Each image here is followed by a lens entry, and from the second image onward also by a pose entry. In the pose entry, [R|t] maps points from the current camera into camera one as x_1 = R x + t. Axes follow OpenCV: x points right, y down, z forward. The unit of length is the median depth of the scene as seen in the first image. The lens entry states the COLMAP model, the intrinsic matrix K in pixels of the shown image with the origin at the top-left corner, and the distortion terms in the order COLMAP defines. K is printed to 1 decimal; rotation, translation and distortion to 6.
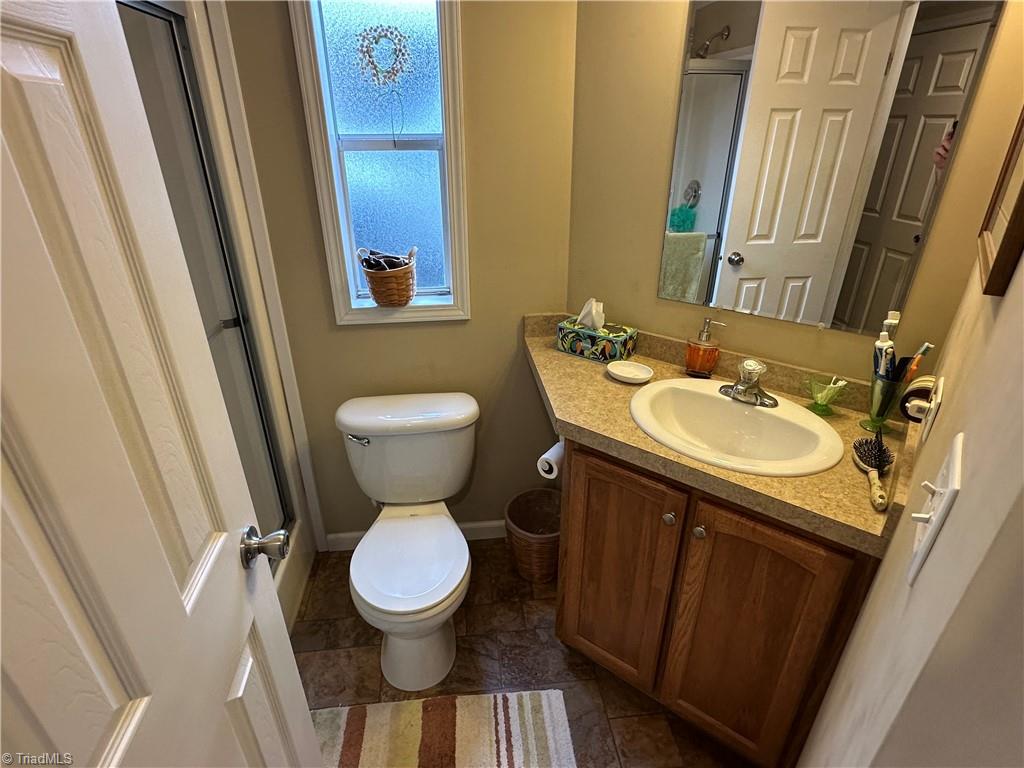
lens RADIAL K [[514.5, 0, 512.0], [0, 514.5, 384.0], [0, 0, 1]] dist [0.001036, 0.000095]
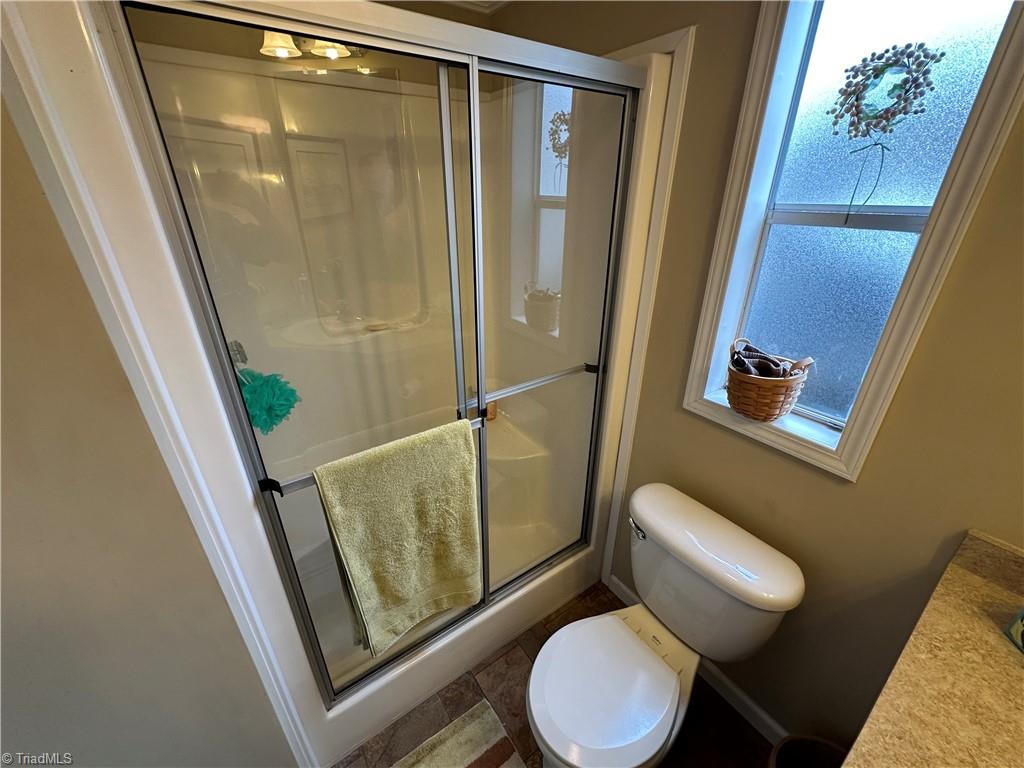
lens RADIAL K [[411.5, 0, 514.3], [0, 411.5, 384.8], [0, 0, 1]] dist [-0.003050, -0.000039]
pose [[0.480647, 0.376998, -0.791739, 0.082073], [-0.386961, 0.901393, 0.194297, -0.178128], [0.786918, 0.212984, 0.579135, 0.332614]]
